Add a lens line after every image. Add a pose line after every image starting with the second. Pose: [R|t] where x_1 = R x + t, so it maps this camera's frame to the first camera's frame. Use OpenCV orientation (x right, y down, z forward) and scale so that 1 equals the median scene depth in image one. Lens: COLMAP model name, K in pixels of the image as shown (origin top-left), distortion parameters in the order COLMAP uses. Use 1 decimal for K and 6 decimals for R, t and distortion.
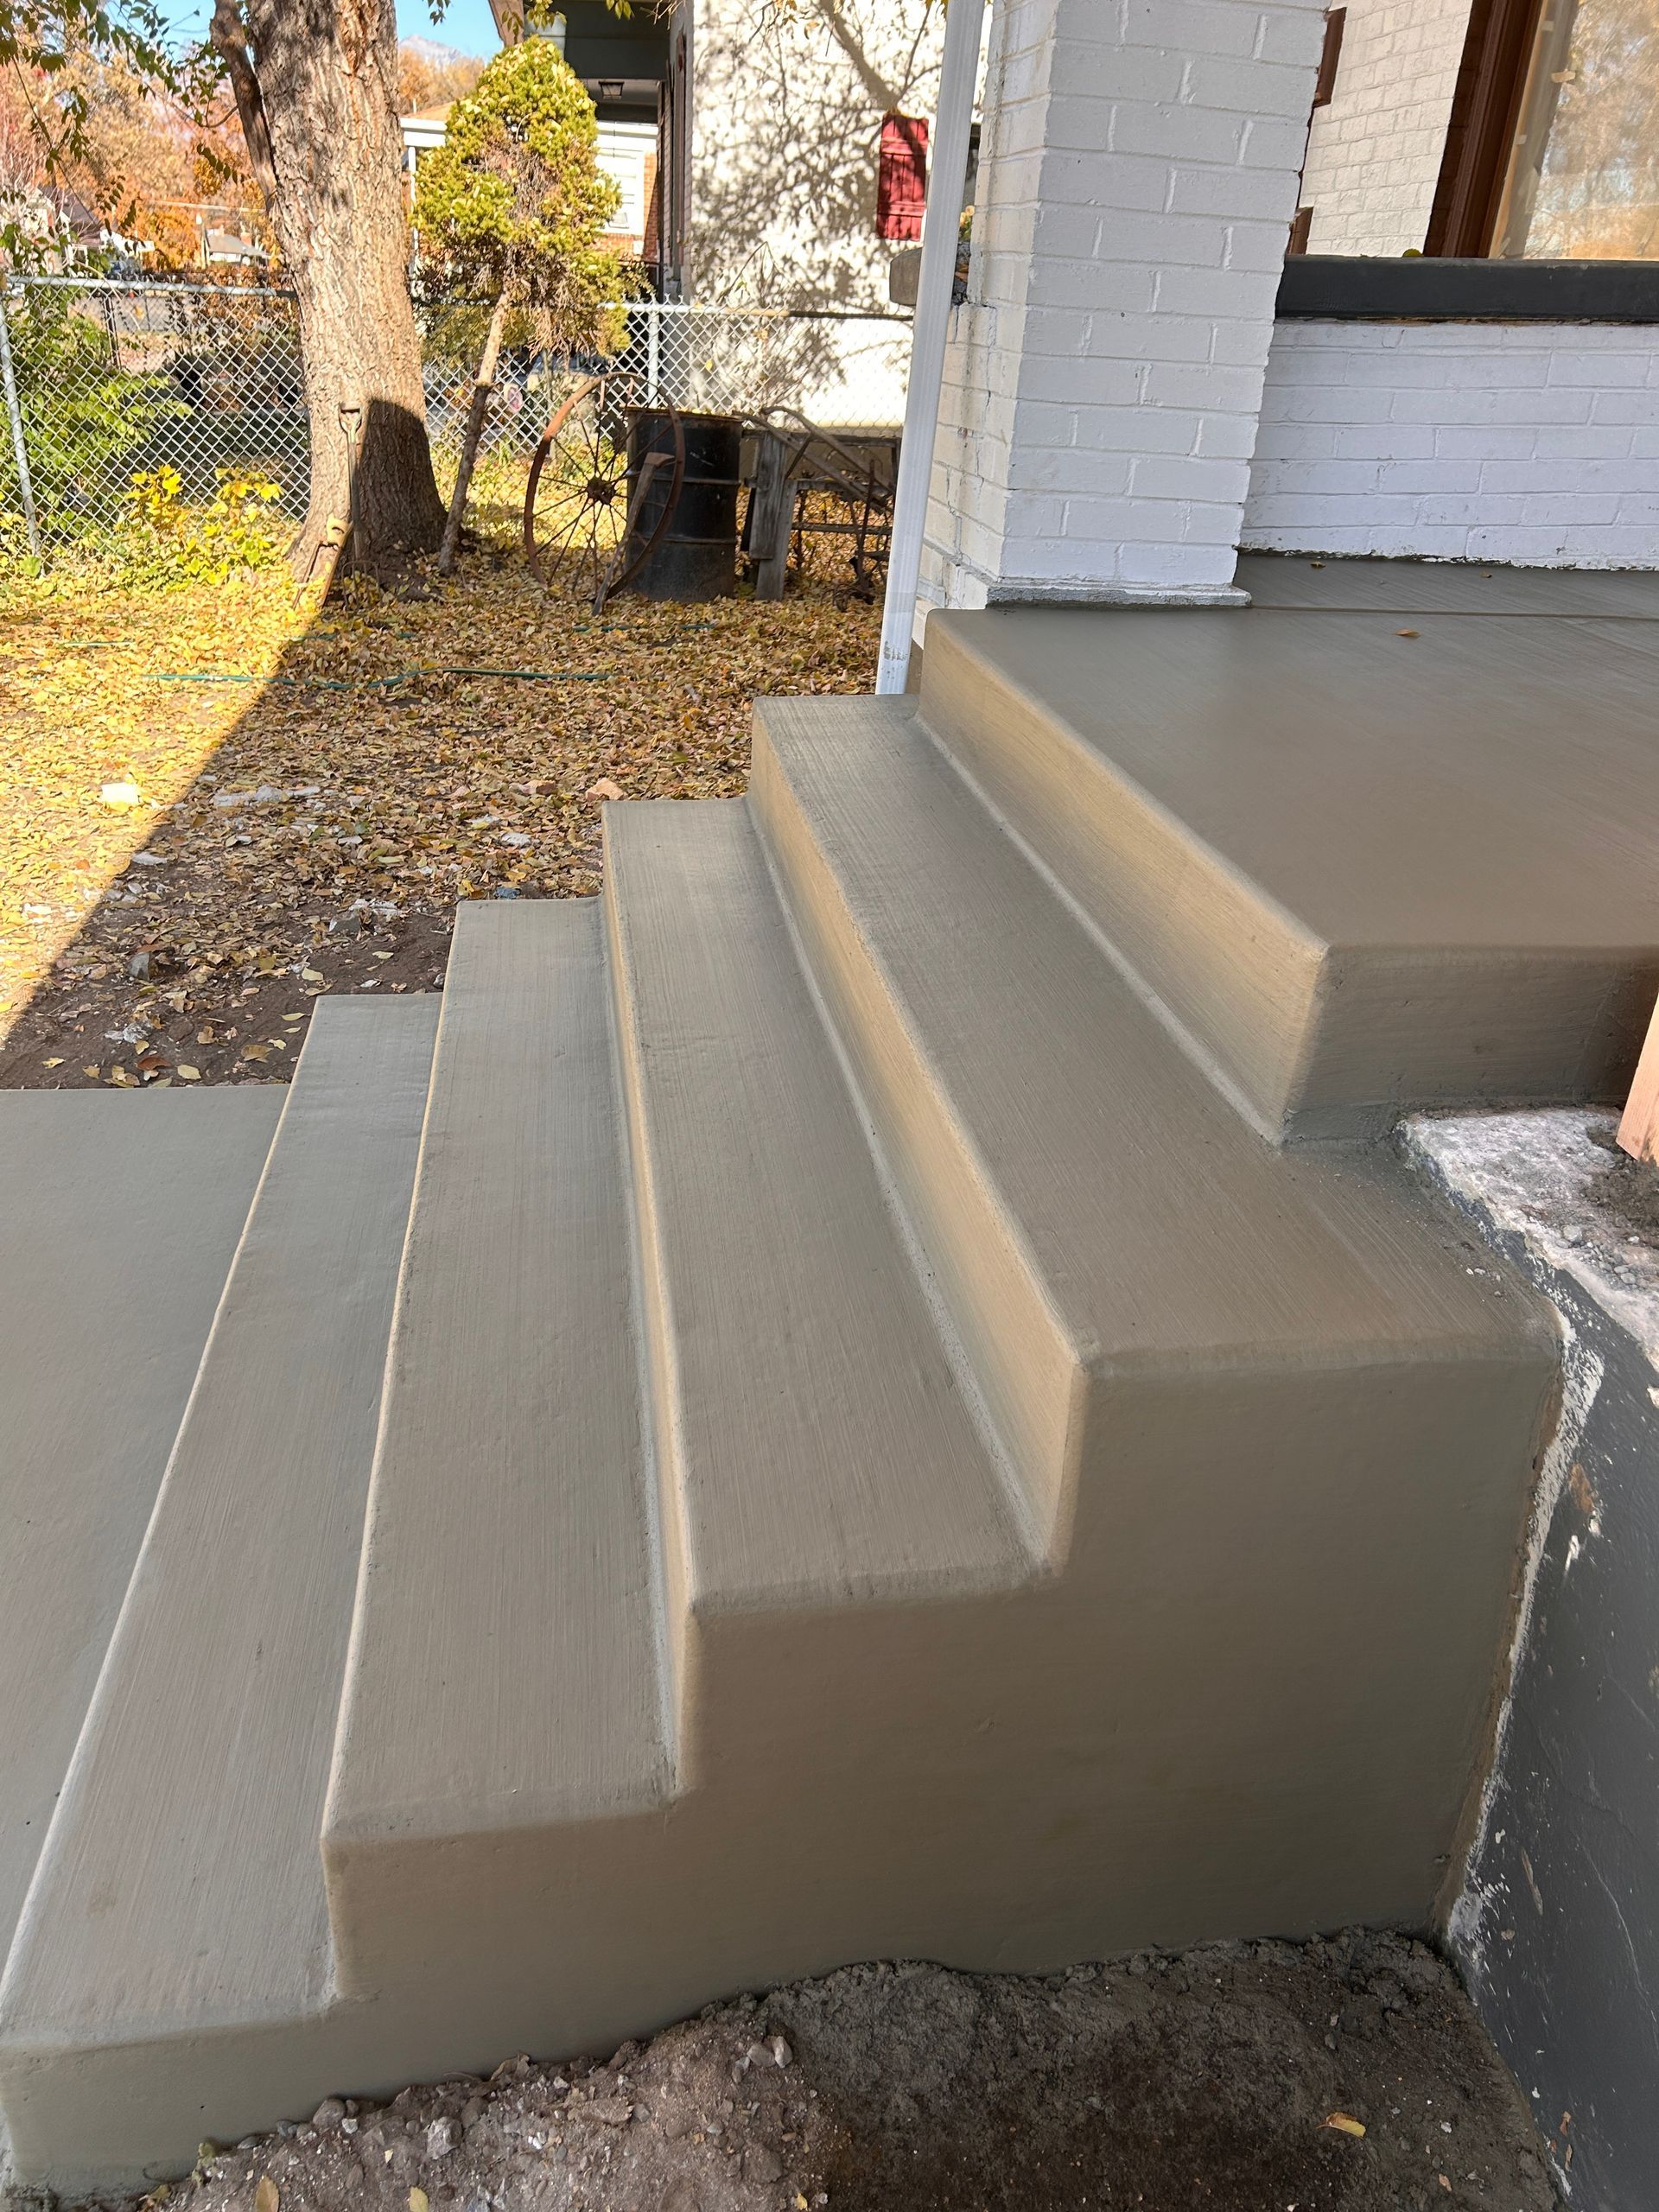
lens RADIAL K [[1665.0, 0, 825.9], [0, 1665.0, 1112.5], [0, 0, 1]] dist [0.027270, -0.012546]
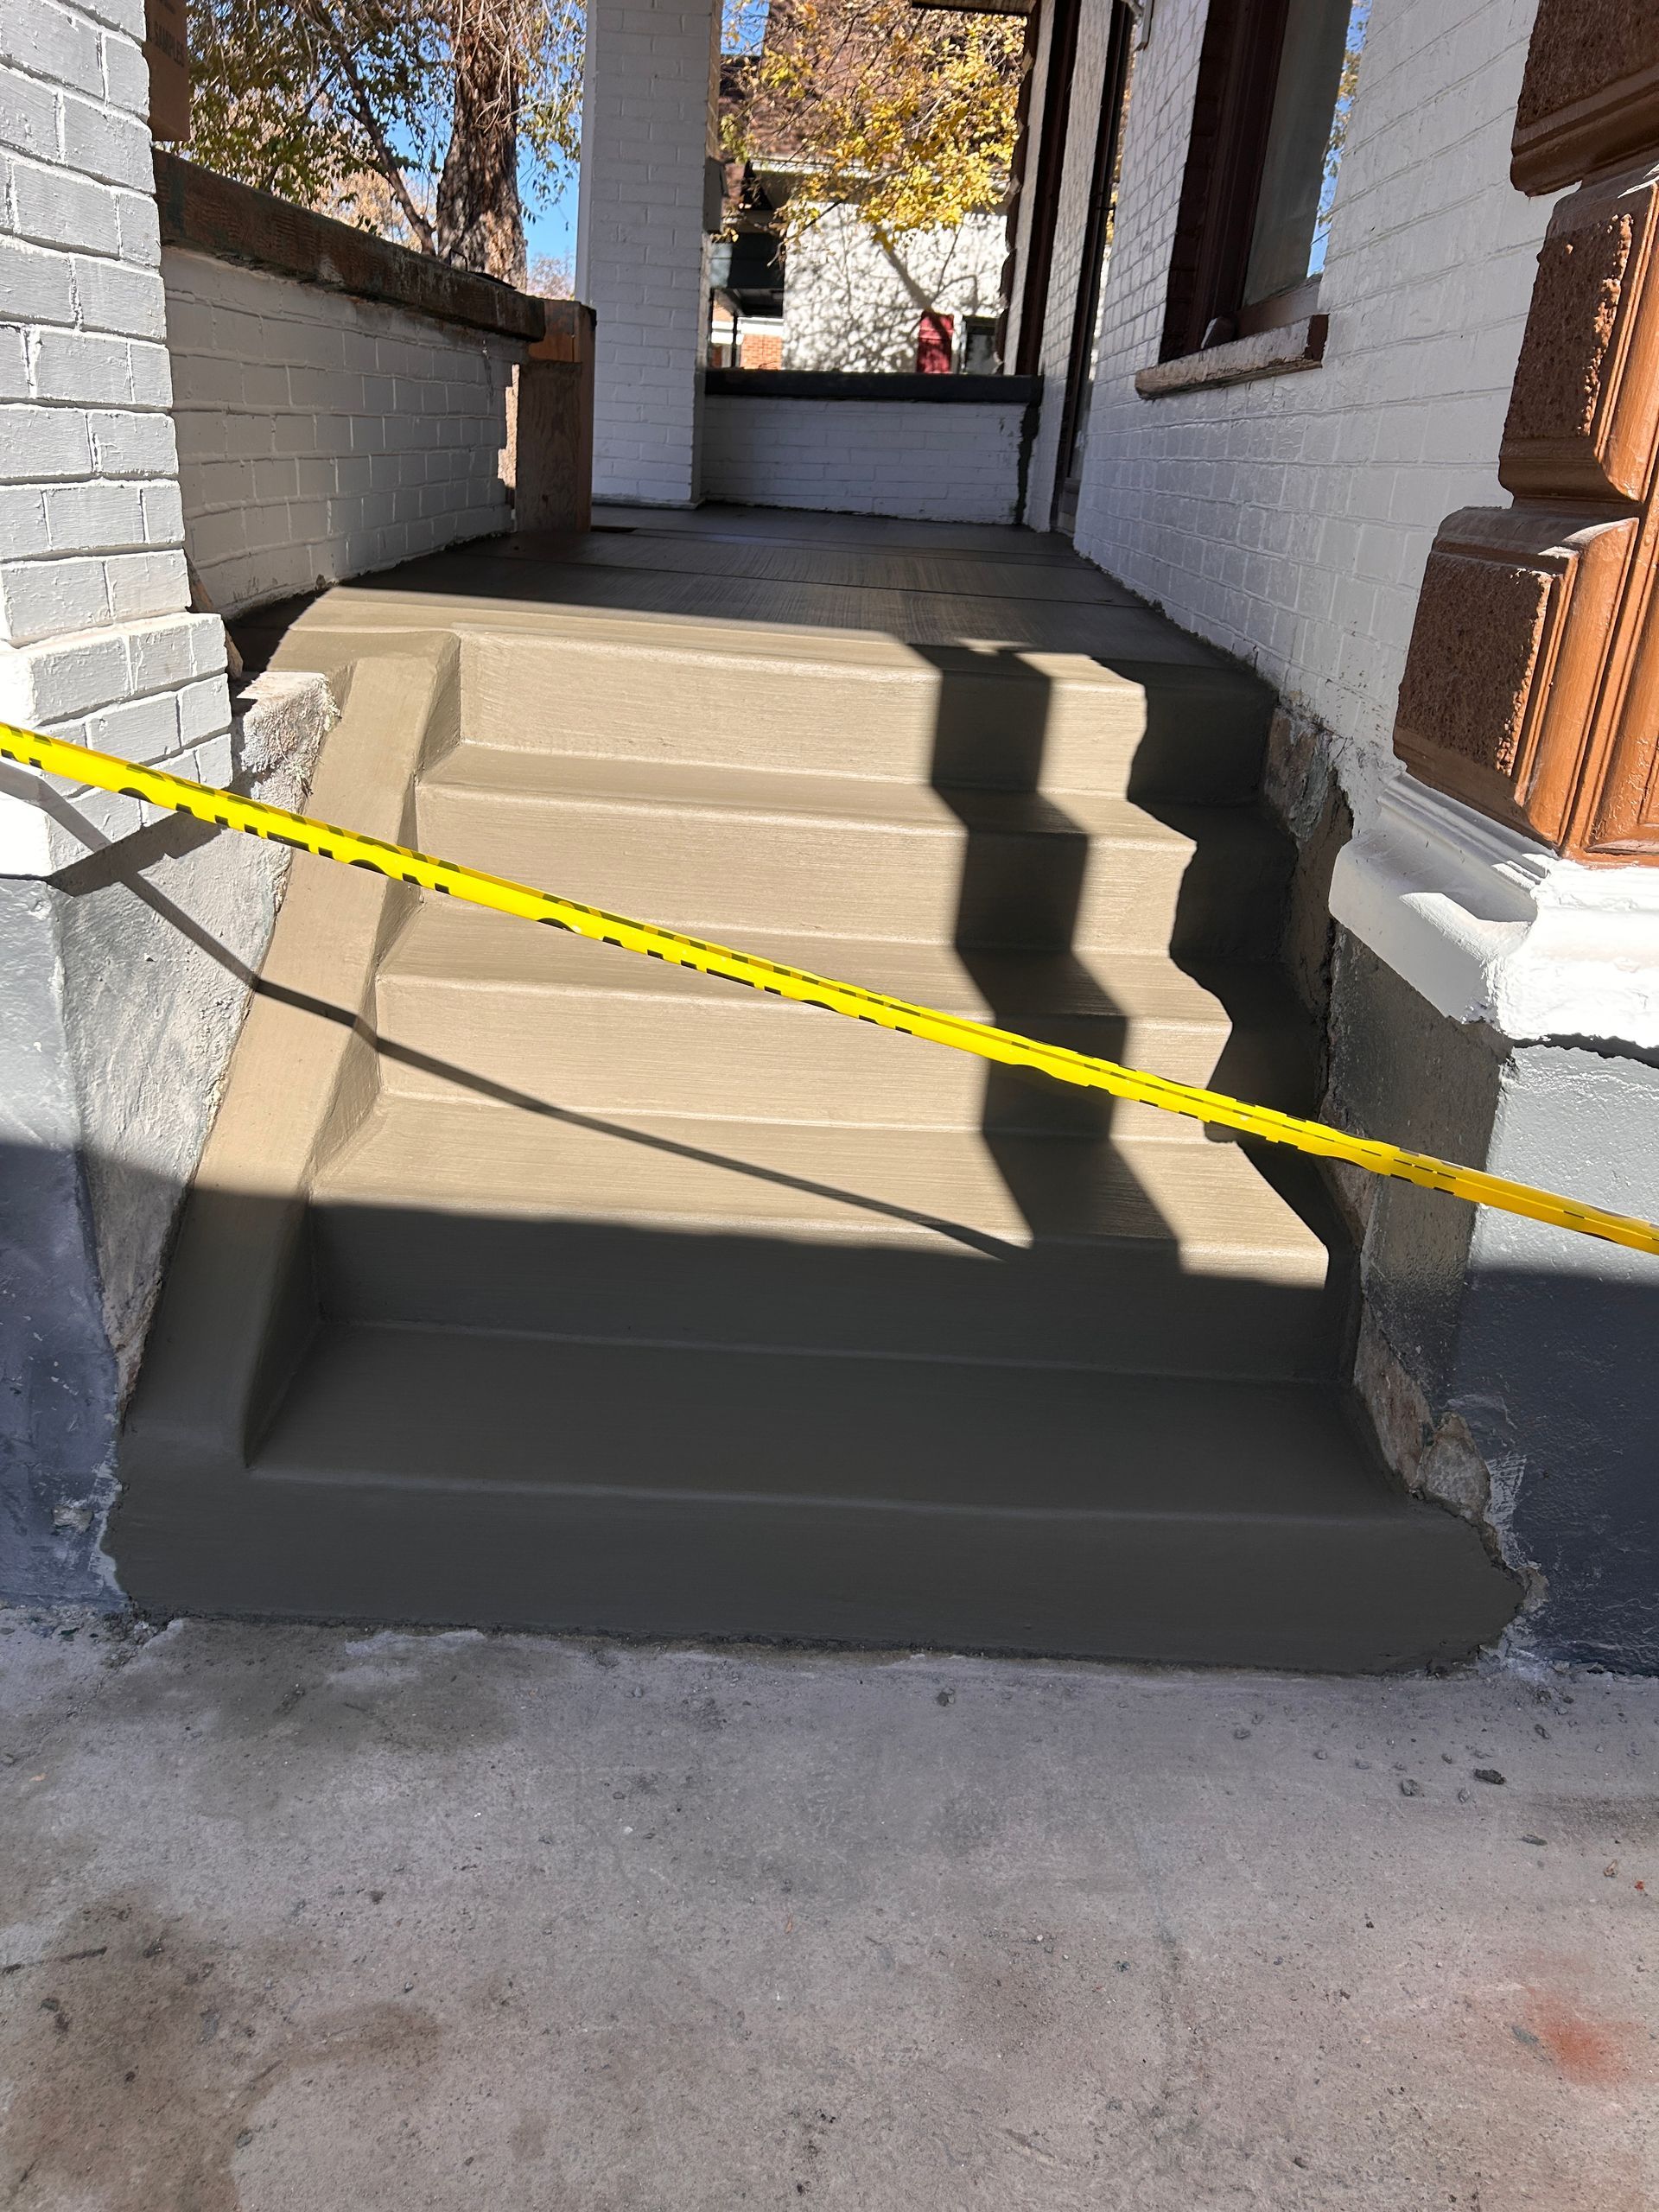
lens RADIAL K [[1665.0, 0, 831.1], [0, 1665.0, 1103.3], [0, 0, 1]] dist [0.027270, -0.012546]
pose [[0.986019, 0.067295, -0.152439, 0.215007], [-0.081718, 0.992546, -0.090412, 0.179632], [0.145219, 0.101605, 0.984169, -0.295638]]
